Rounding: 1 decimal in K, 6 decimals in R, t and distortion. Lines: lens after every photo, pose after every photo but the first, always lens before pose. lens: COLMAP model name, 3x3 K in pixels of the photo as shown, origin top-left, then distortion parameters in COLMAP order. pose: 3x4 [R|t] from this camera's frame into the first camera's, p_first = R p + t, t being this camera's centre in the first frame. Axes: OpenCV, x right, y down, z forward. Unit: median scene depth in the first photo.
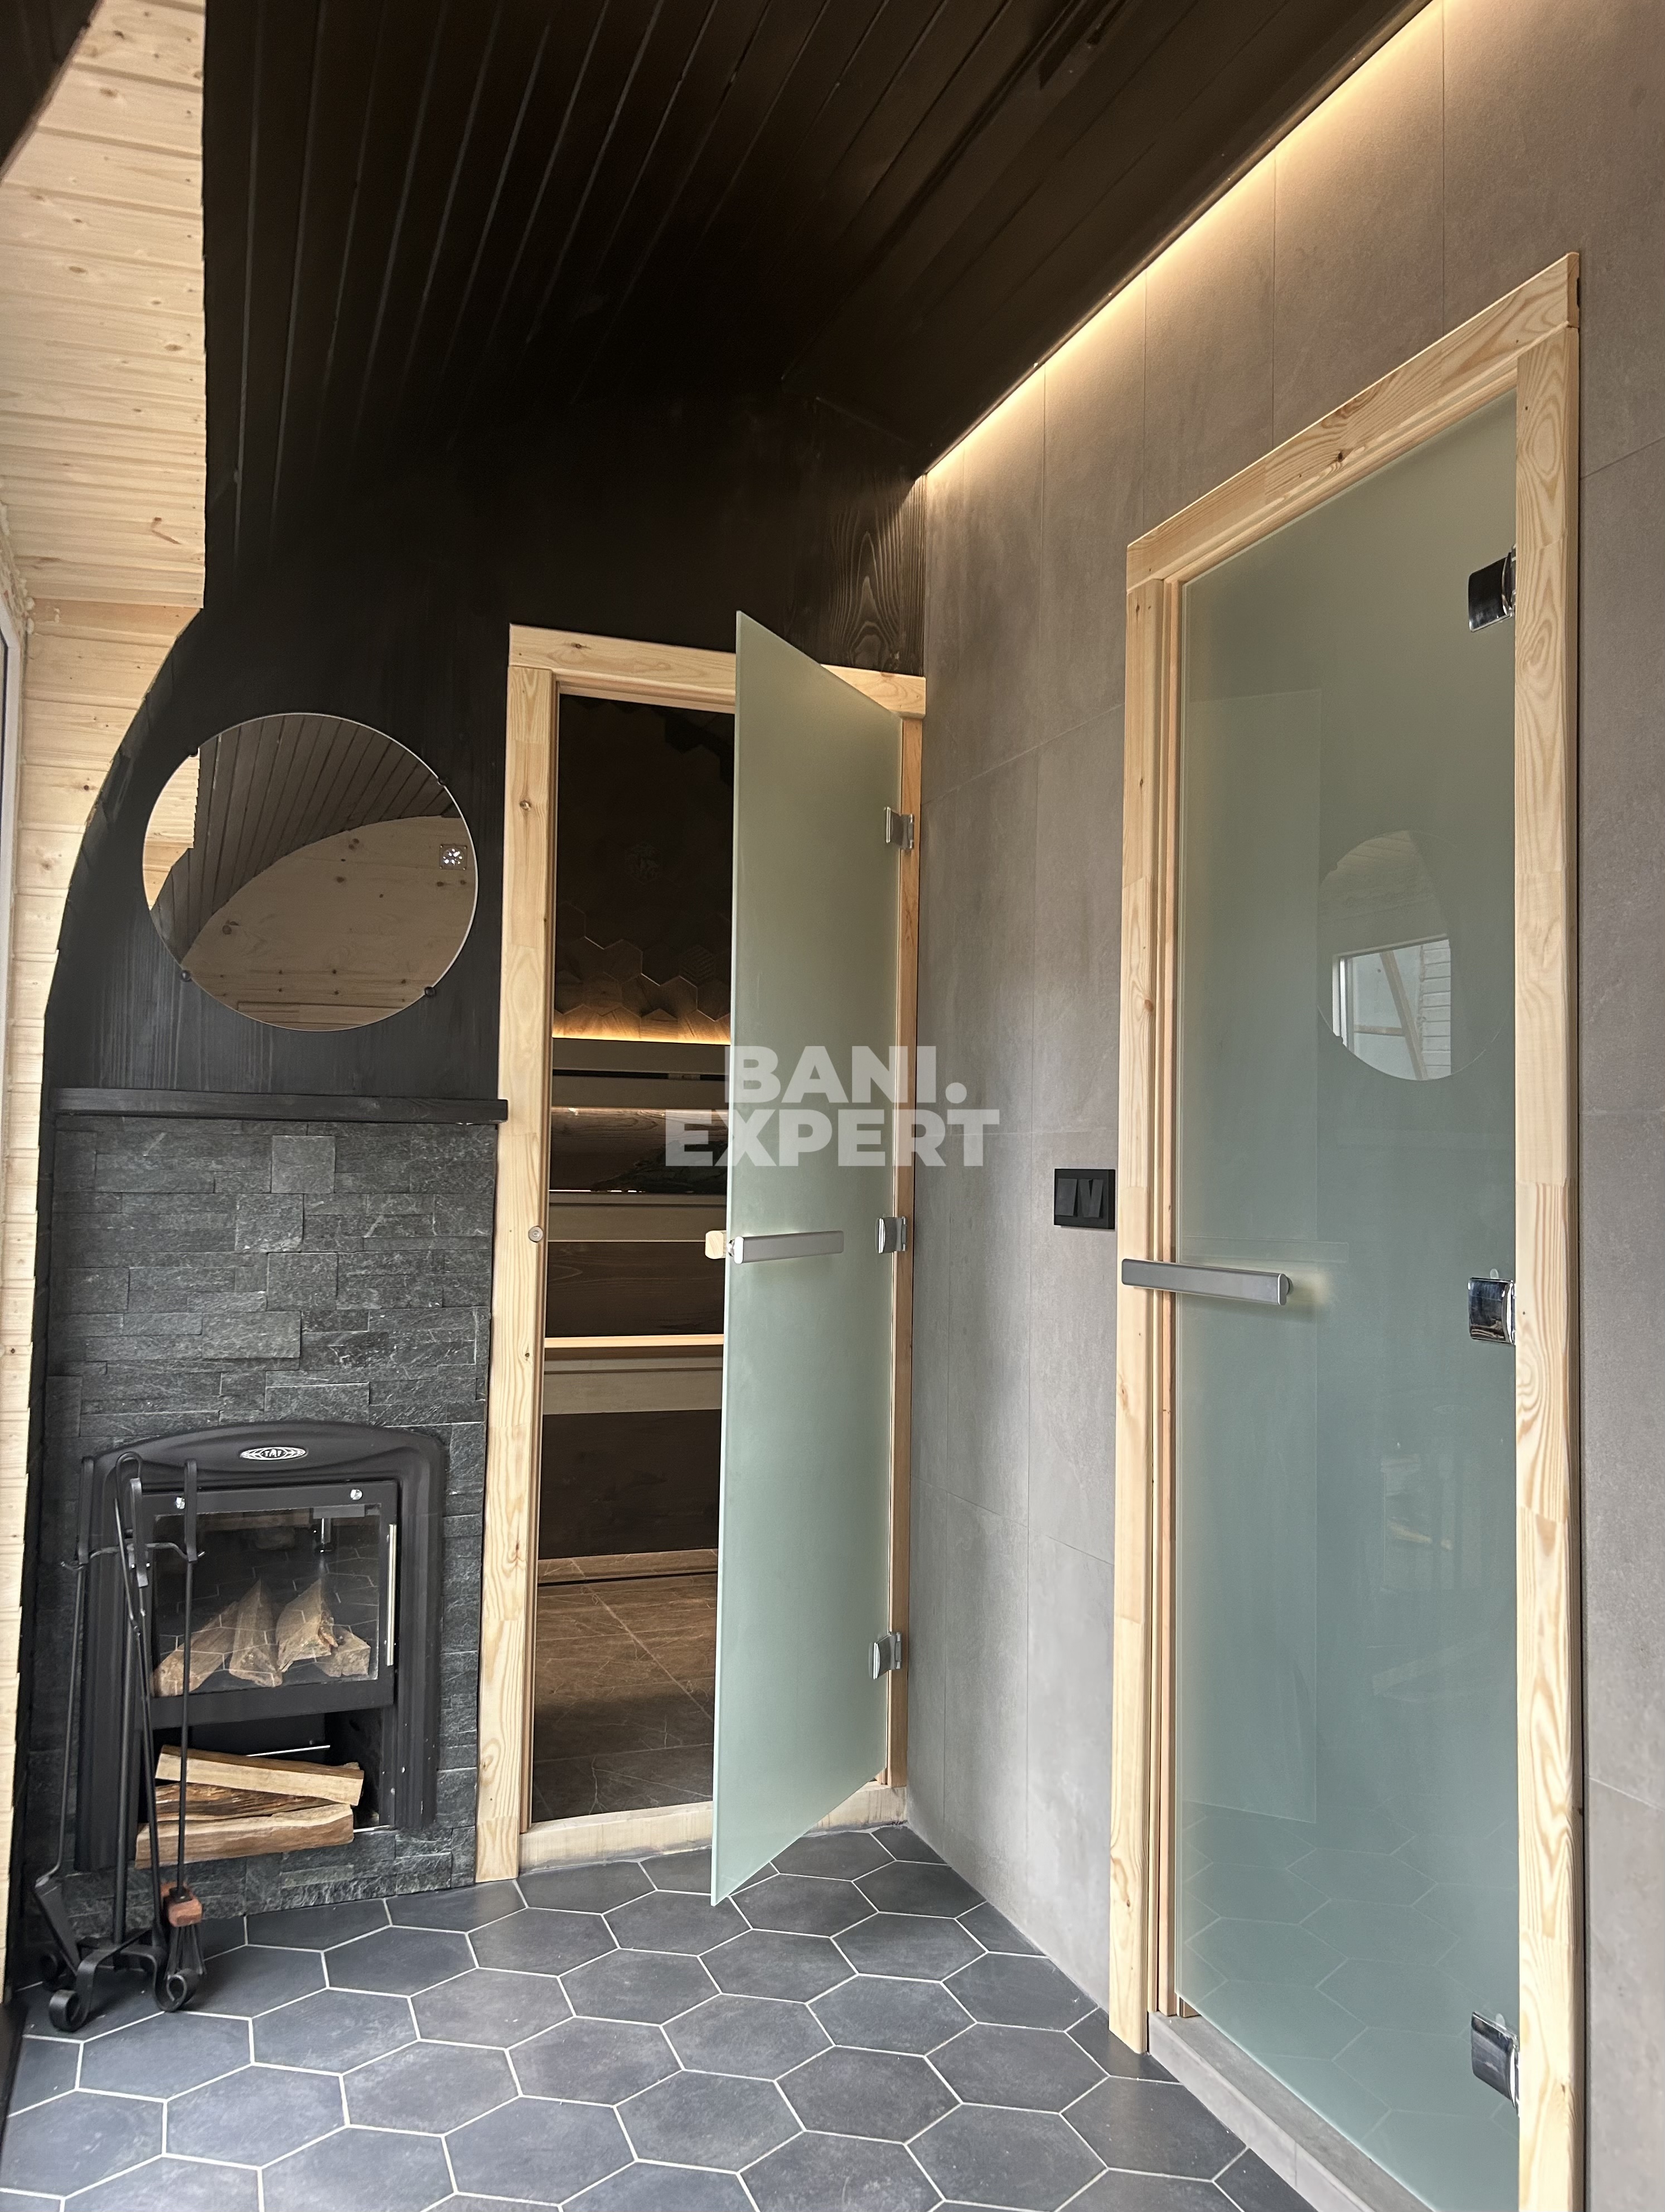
lens RADIAL K [[1695.7, 0, 828.8], [0, 1695.7, 1102.0], [0, 0, 1]] dist [0.027124, -0.007008]
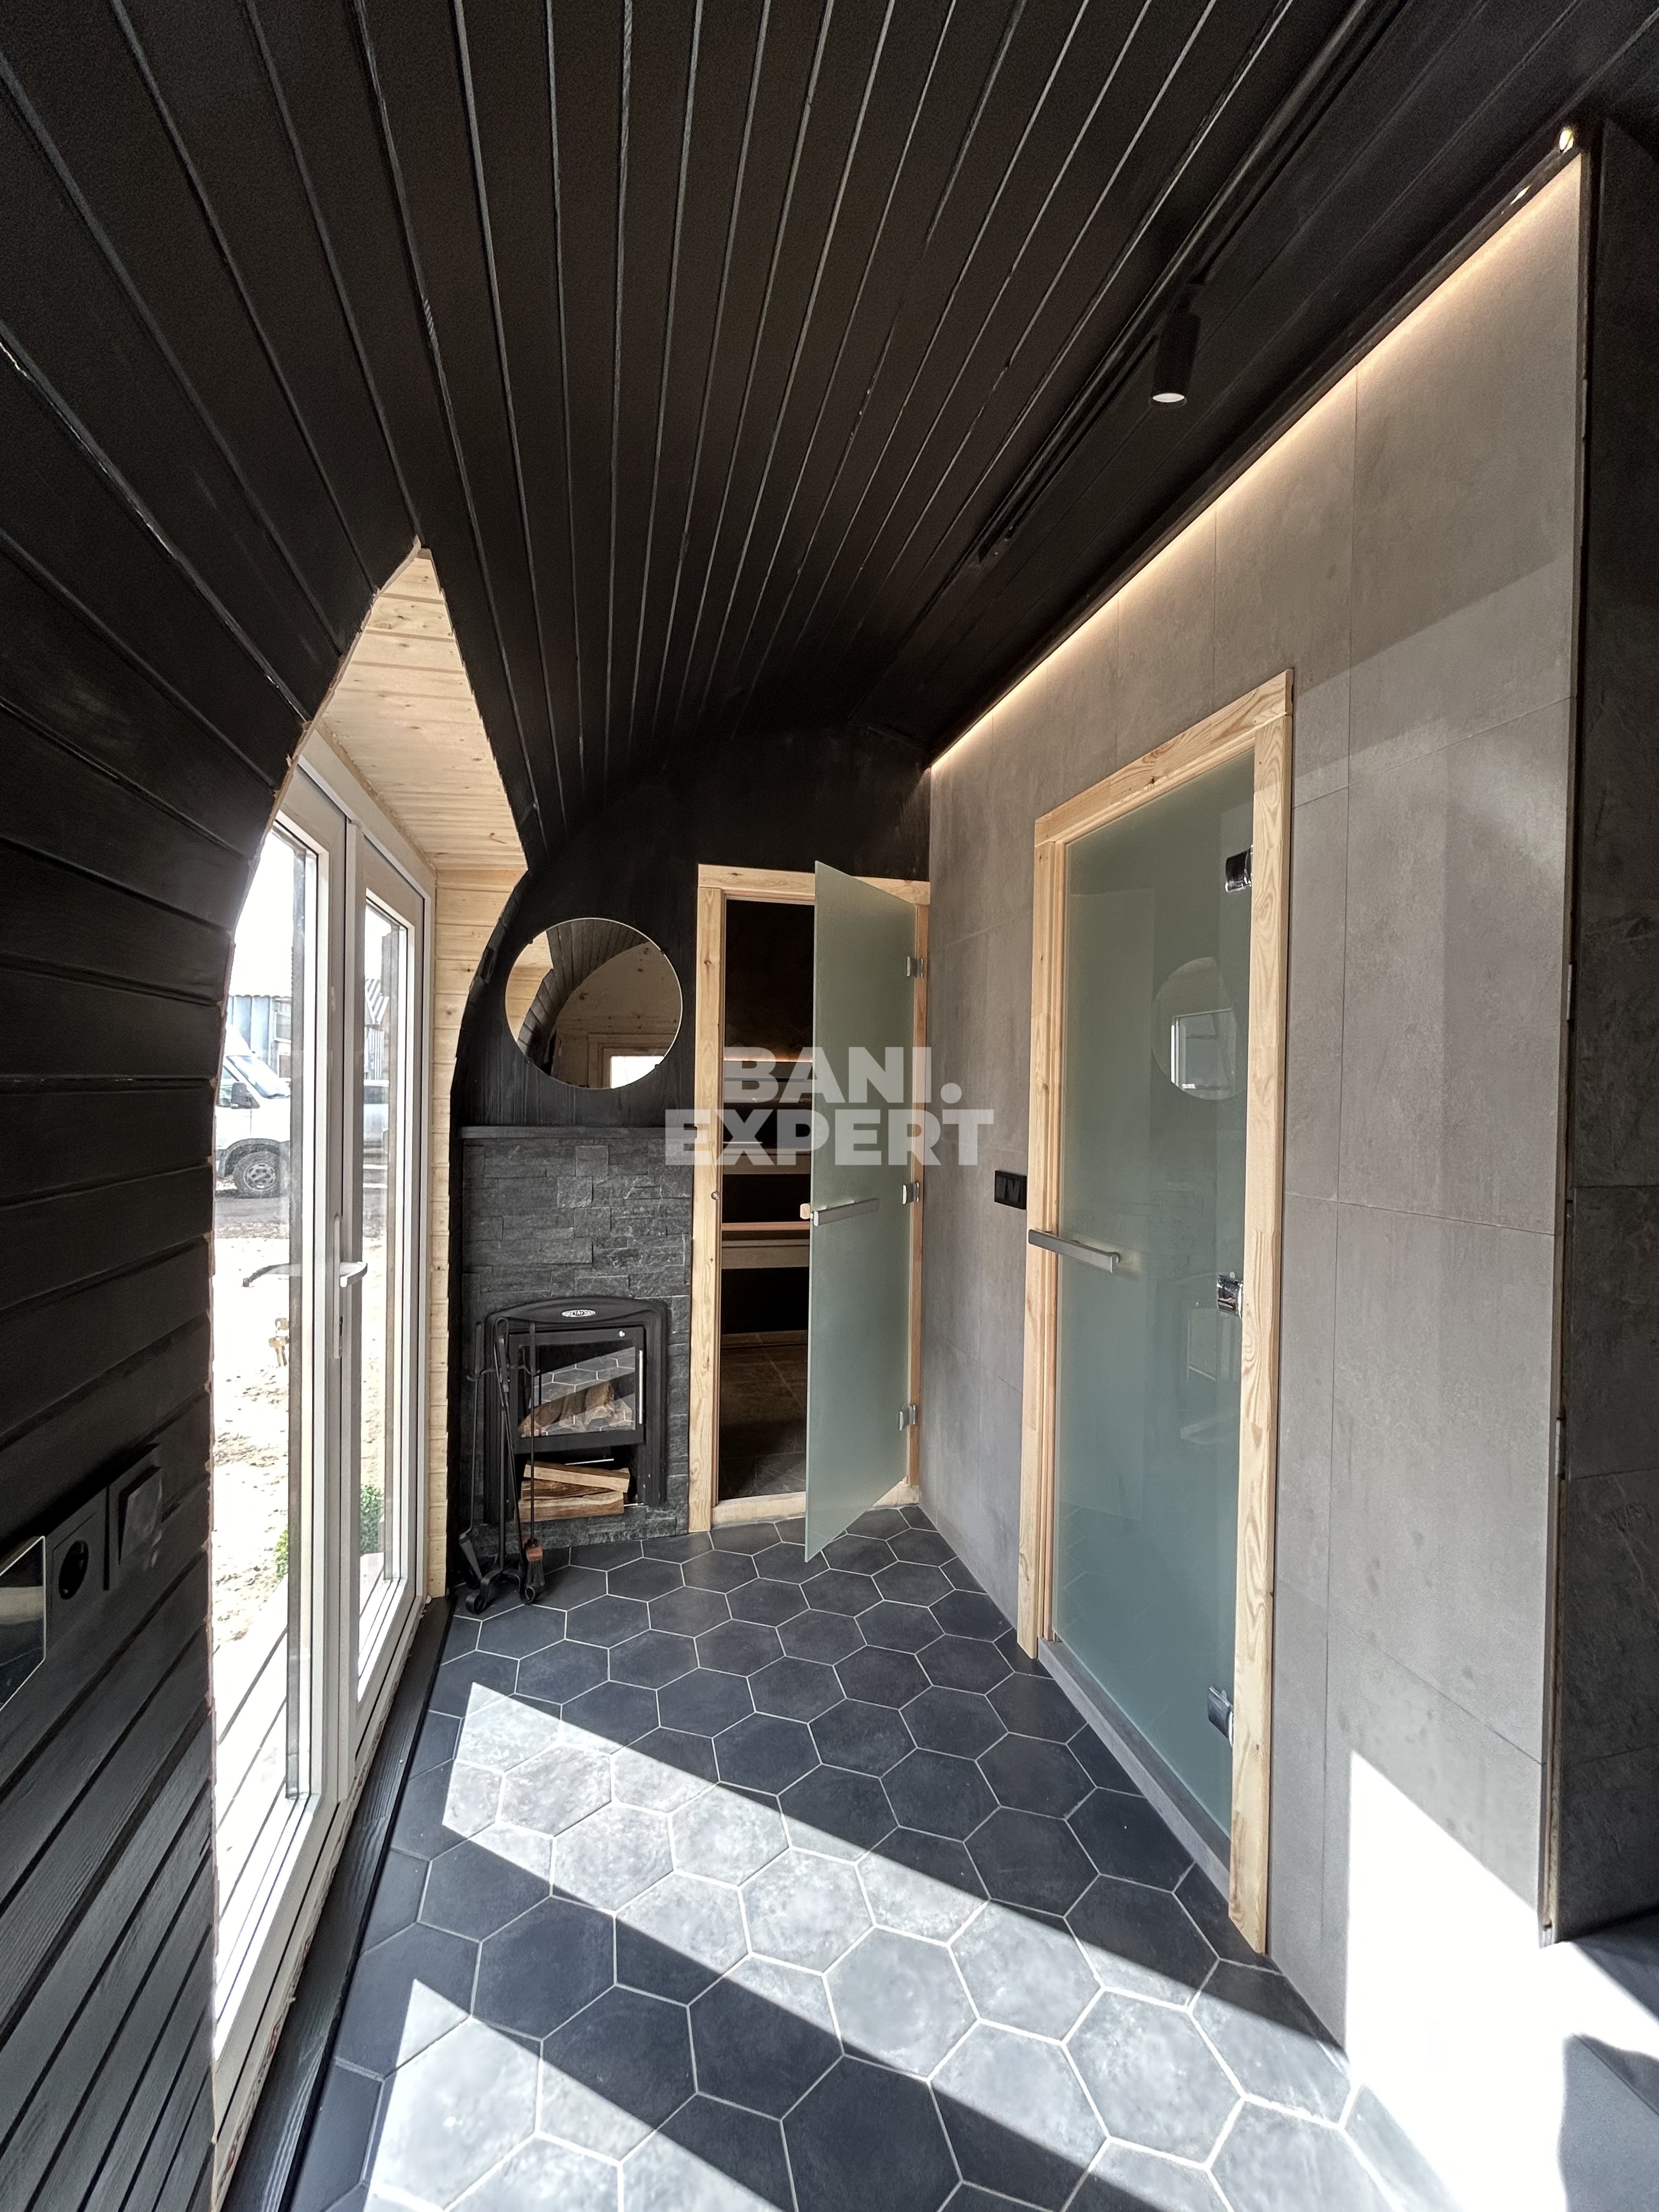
lens RADIAL K [[888.6, 0, 826.1], [0, 888.6, 1104.1], [0, 0, 1]] dist [-0.000409, 0.000109]
pose [[0.994928, 0.000078, -0.100590, 0.054149], [0.005679, 0.998361, 0.056947, -0.090531], [0.100429, -0.057229, 0.993297, 0.059611]]
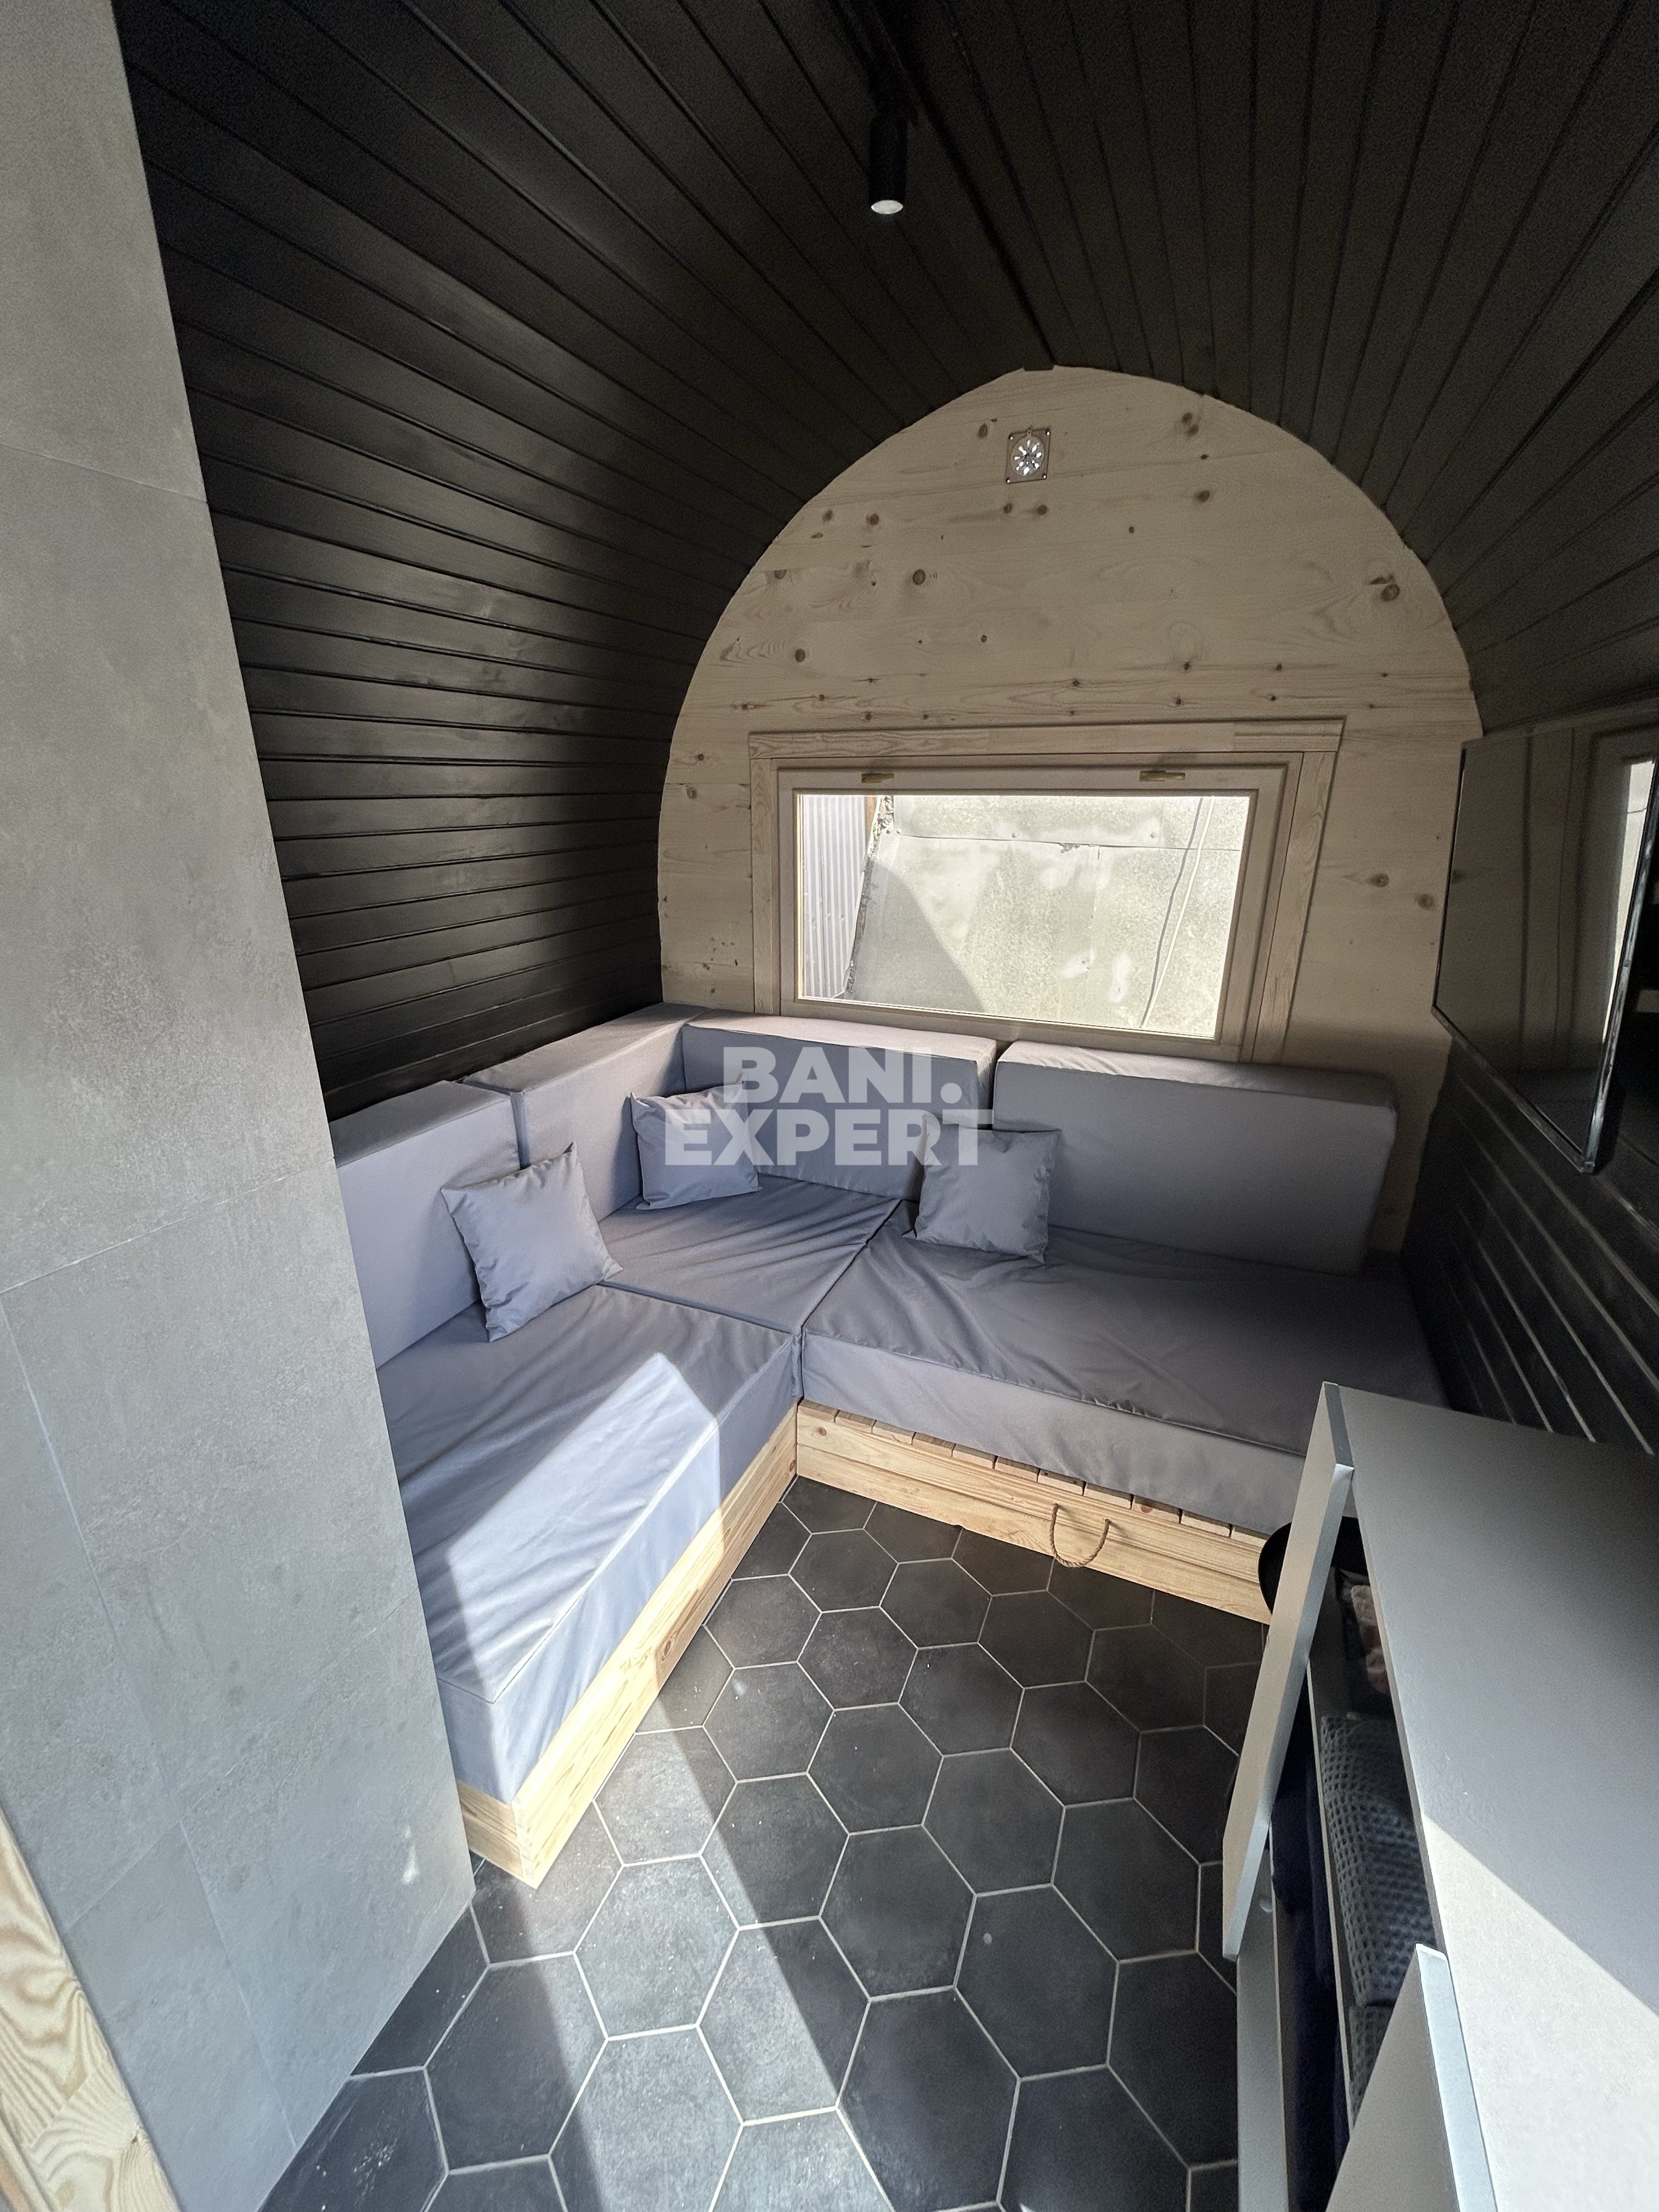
lens RADIAL K [[888.6, 0, 828.8], [0, 888.6, 1104.0], [0, 0, 1]] dist [-0.000409, 0.000109]
pose [[-0.725017, -0.241236, 0.645102, -0.060039], [-0.043280, 0.950759, 0.306895, -0.159025], [-0.687370, 0.194584, -0.699757, 0.636412]]
